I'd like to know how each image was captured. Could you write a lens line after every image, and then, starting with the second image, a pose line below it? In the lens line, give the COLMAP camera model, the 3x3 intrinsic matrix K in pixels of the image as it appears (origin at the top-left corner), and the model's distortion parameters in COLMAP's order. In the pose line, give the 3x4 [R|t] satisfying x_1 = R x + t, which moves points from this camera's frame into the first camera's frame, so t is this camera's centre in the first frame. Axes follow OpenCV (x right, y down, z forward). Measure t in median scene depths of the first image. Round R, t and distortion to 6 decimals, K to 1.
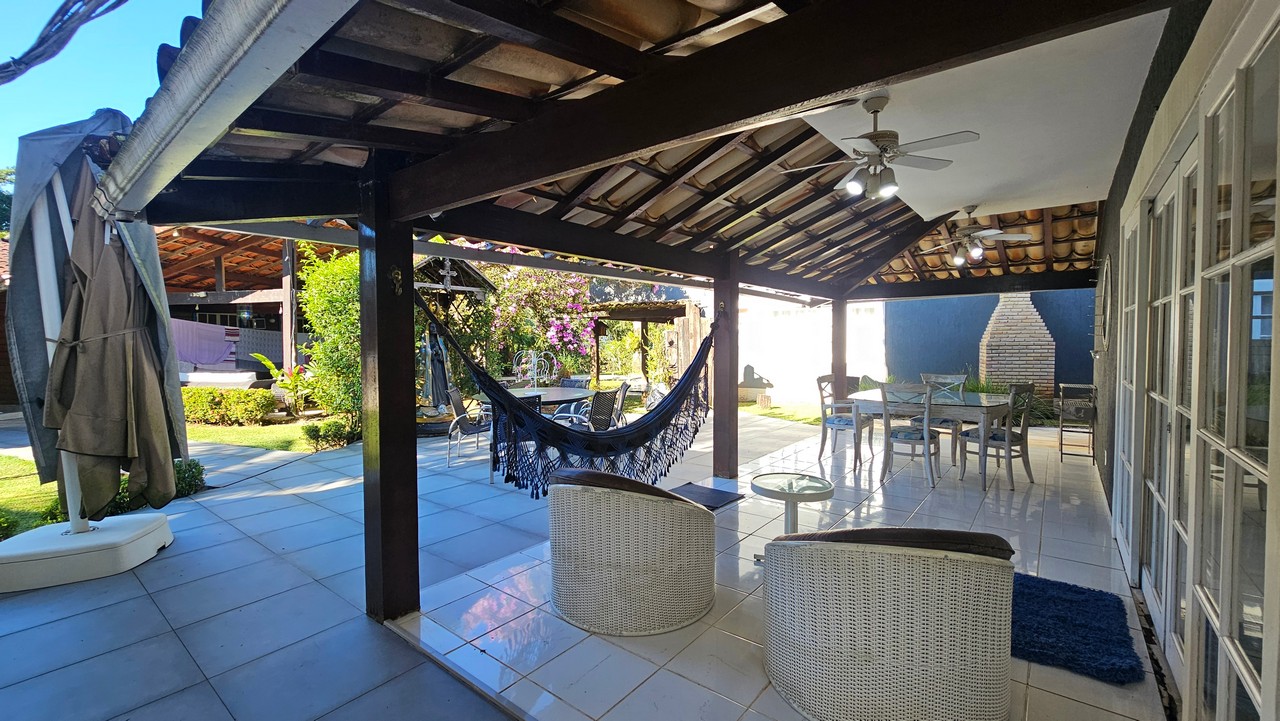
lens RADIAL K [[527.5, 0, 630.0], [0, 527.5, 359.3], [0, 0, 1]] dist [-0.002812, 0.001037]
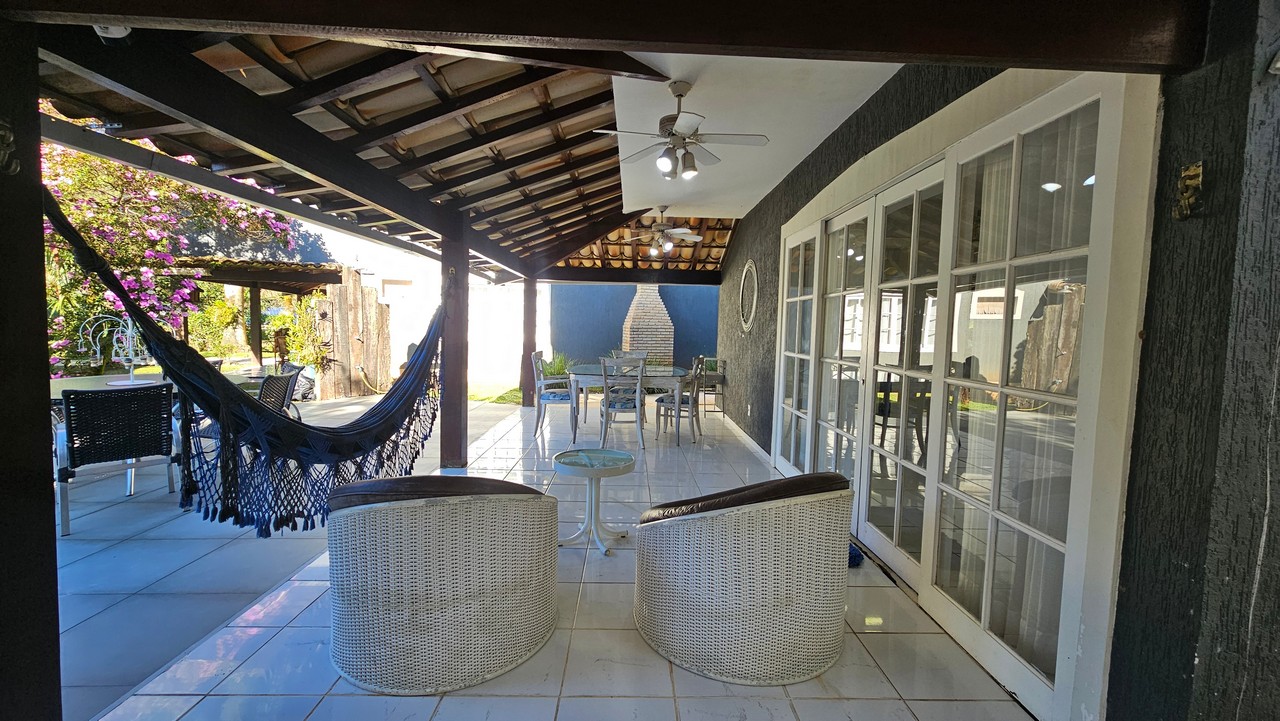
lens RADIAL K [[527.5, 0, 642.2], [0, 527.5, 360.0], [0, 0, 1]] dist [-0.002812, 0.001037]
pose [[0.757756, -0.015002, 0.652365, -0.155293], [-0.009102, 0.999395, 0.033554, 0.012003], [-0.652474, -0.031364, 0.757162, 0.128910]]
